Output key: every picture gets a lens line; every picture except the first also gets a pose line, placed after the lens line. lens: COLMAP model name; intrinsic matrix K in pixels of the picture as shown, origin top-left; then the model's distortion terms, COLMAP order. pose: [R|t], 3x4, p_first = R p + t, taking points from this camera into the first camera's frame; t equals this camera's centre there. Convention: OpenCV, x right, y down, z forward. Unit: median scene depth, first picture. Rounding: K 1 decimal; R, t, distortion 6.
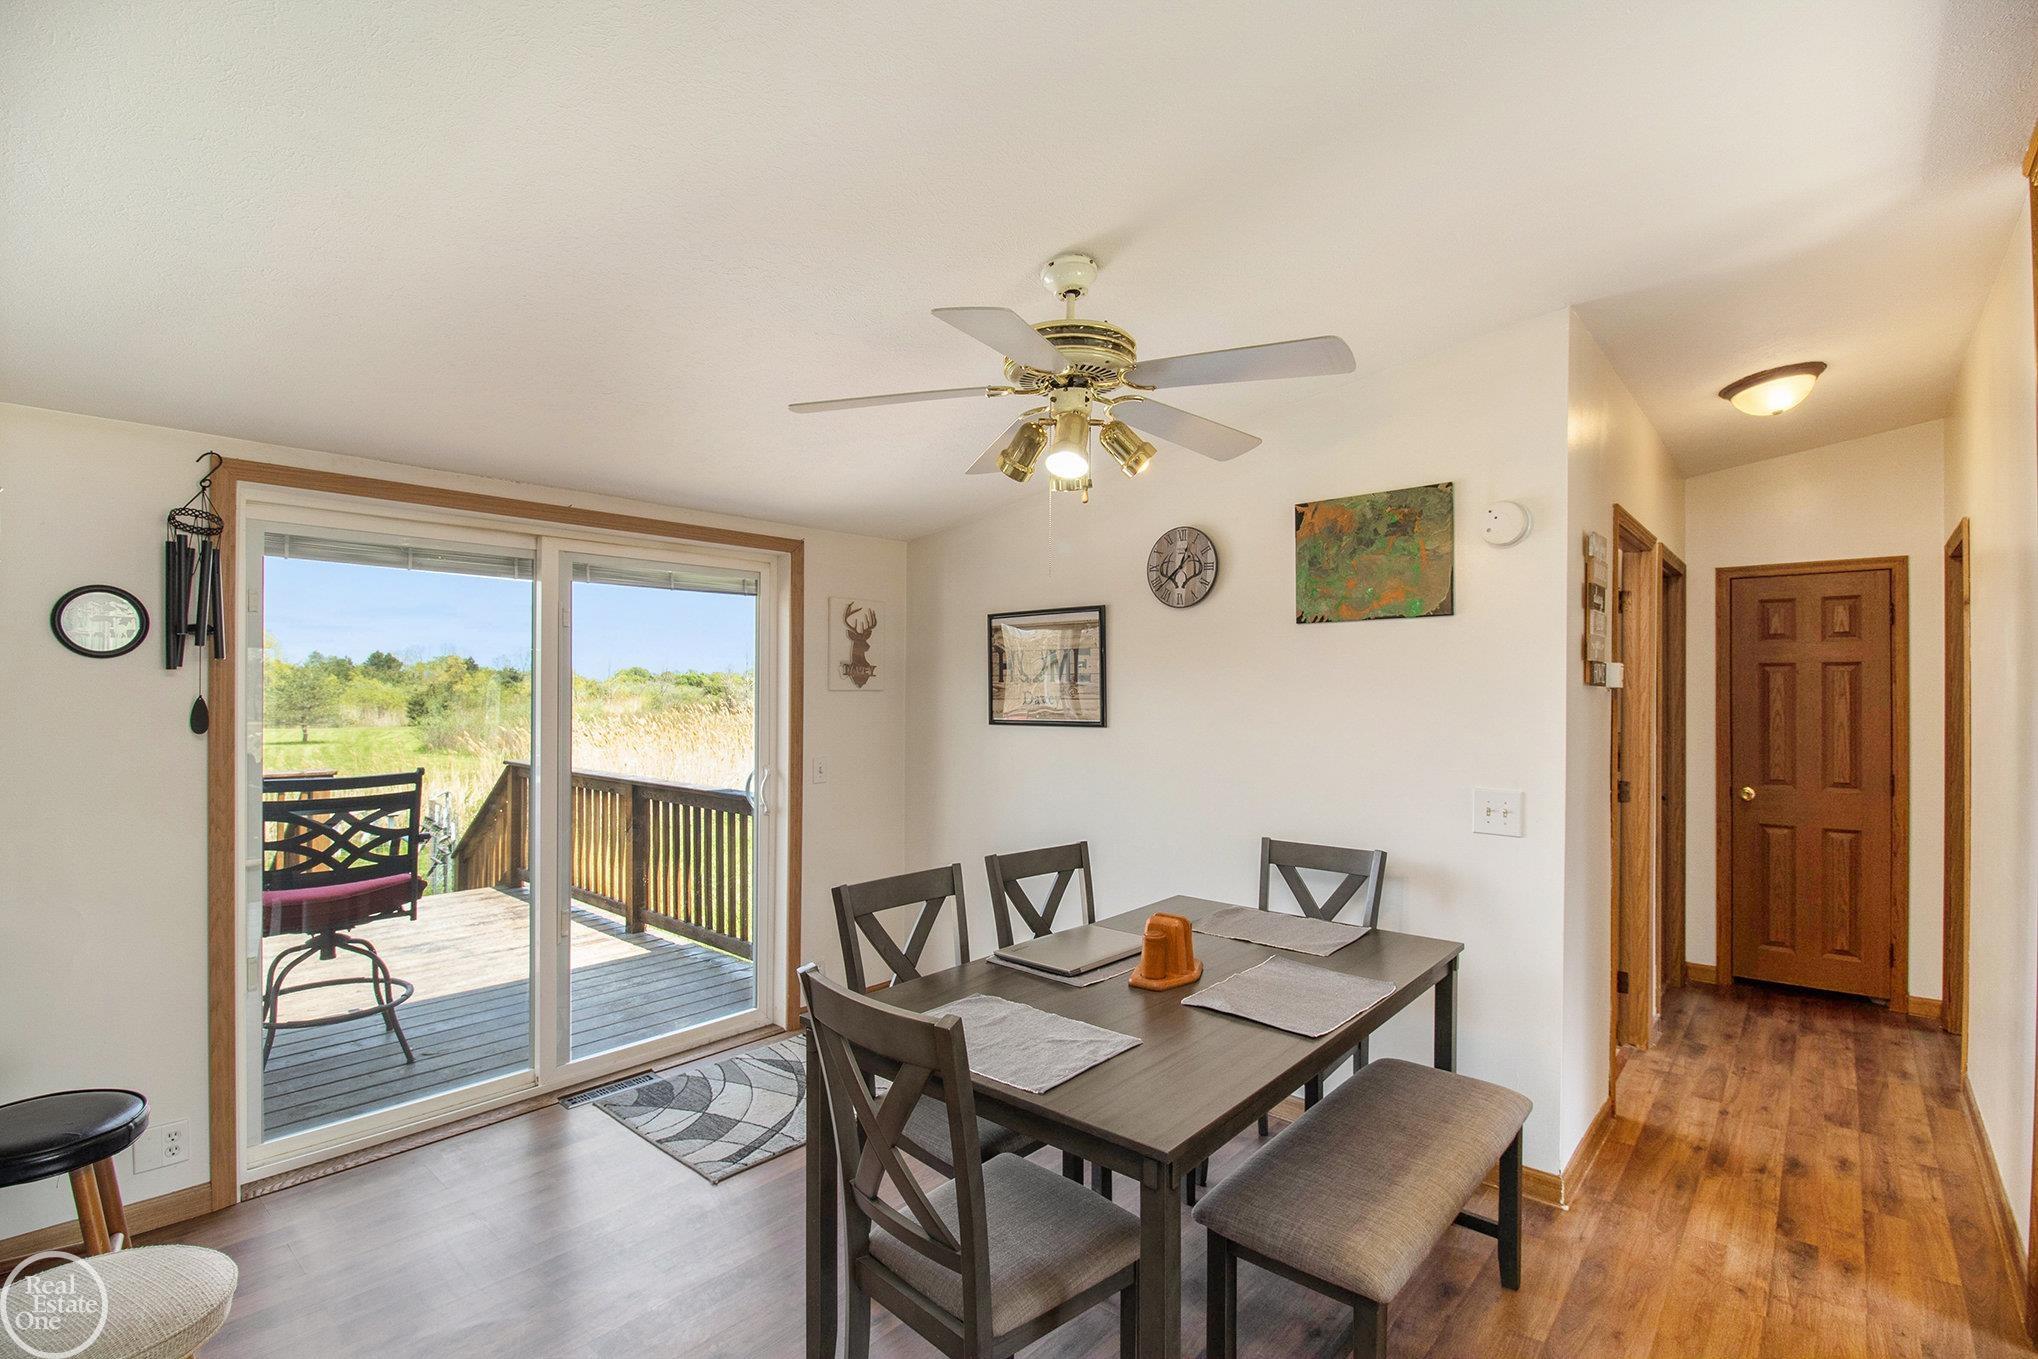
lens RADIAL K [[936.1, 0, 1018.8], [0, 936.1, 683.3], [0, 0, 1]] dist [0.000478, 0.000005]
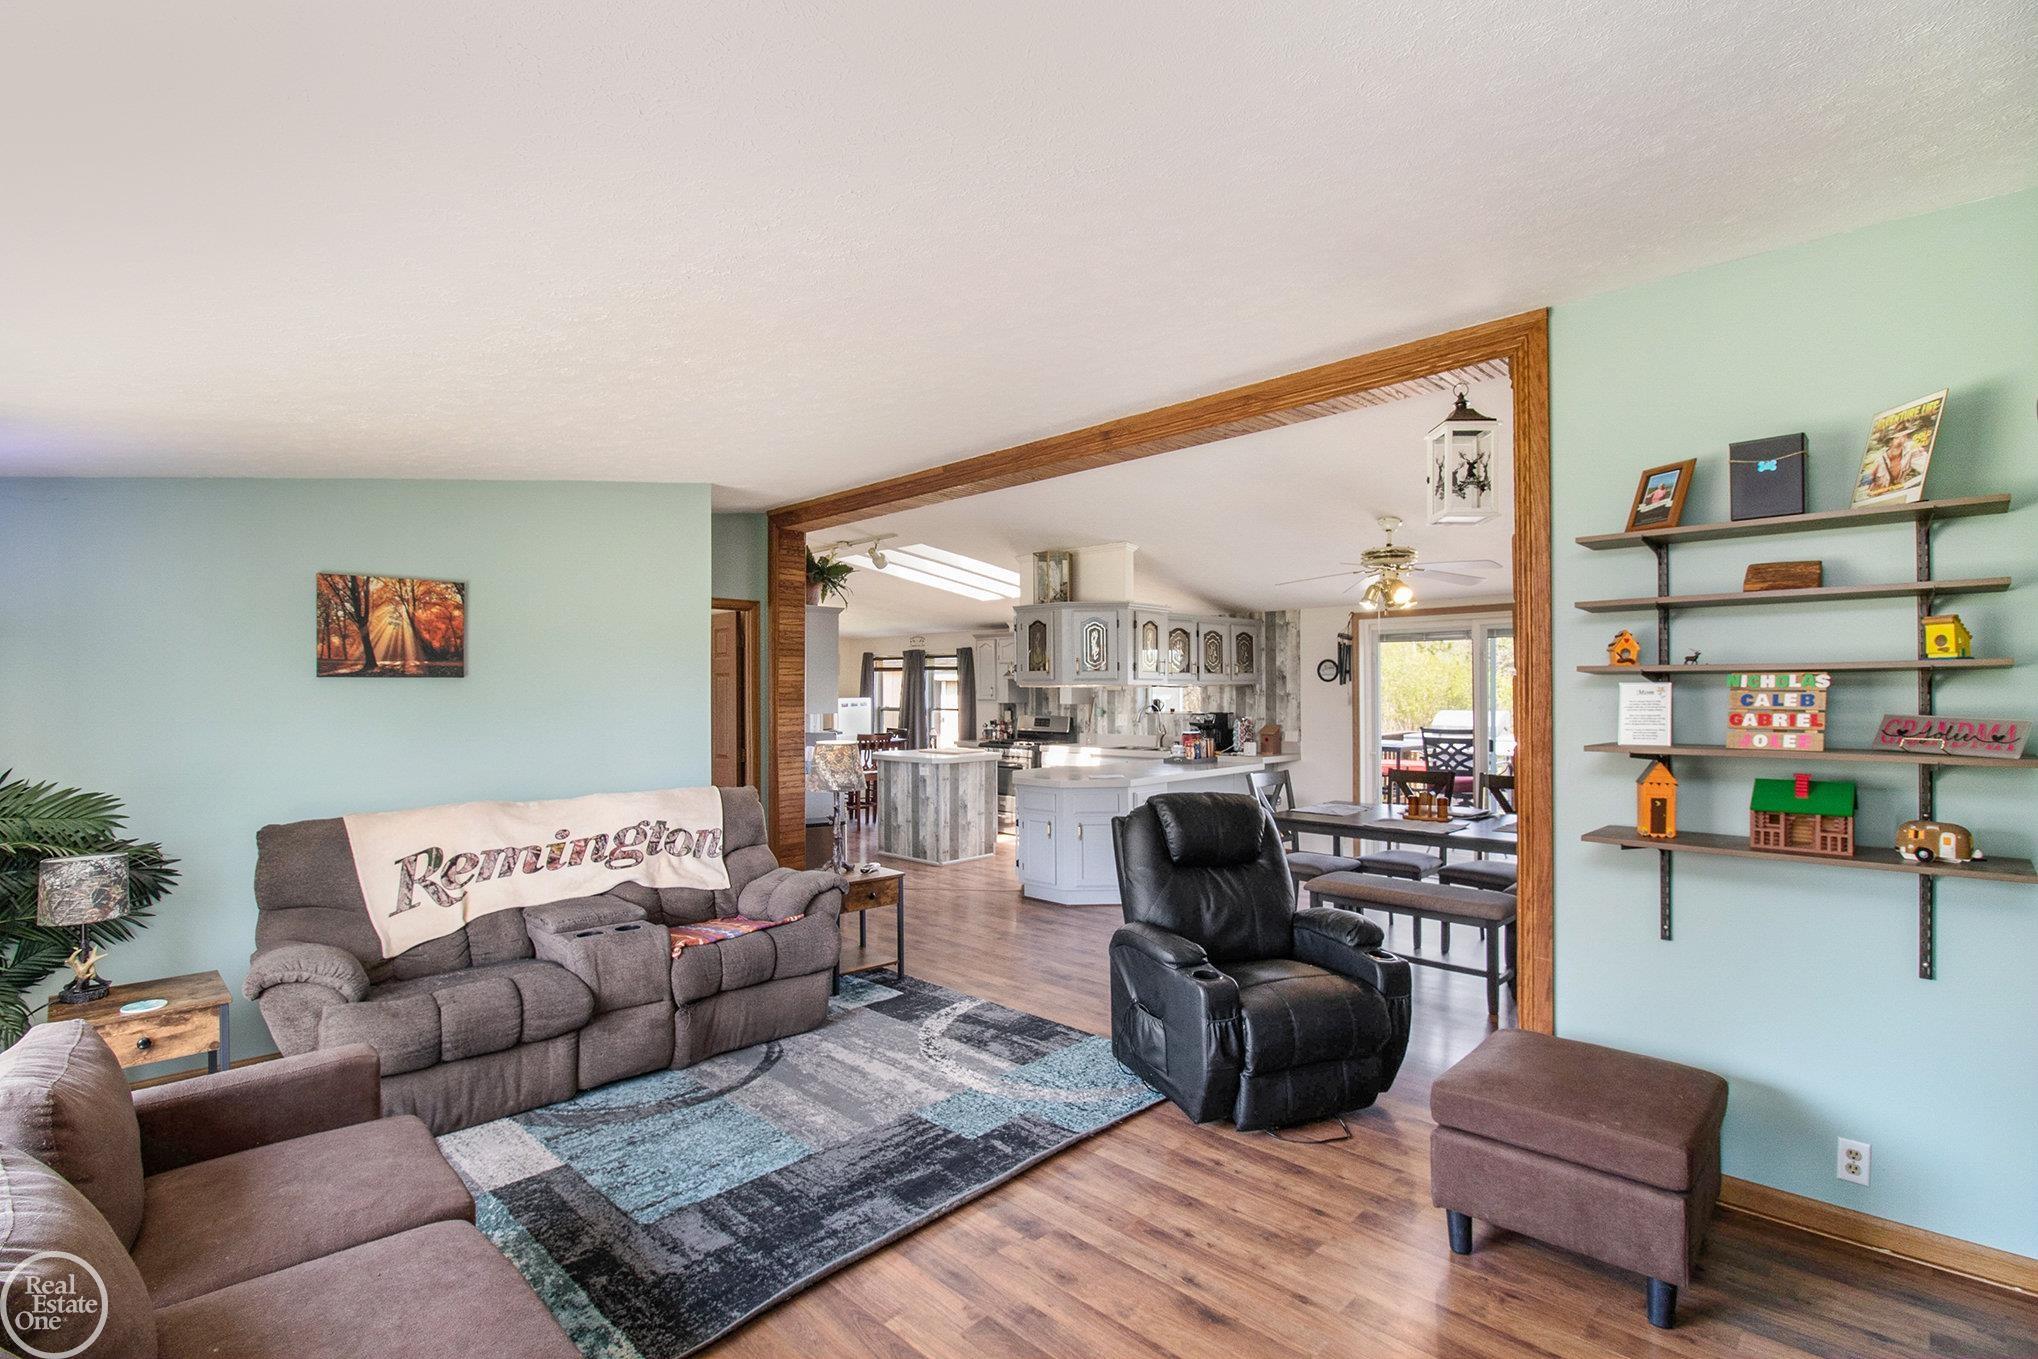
lens RADIAL K [[936.1, 0, 1026.9], [0, 936.1, 686.9], [0, 0, 1]] dist [0.000478, 0.000005]
pose [[-0.050485, -0.004979, -0.998712, 1.611601], [0.003601, 0.999980, -0.005167, 0.005083], [0.998718, -0.003858, -0.050466, 0.079652]]
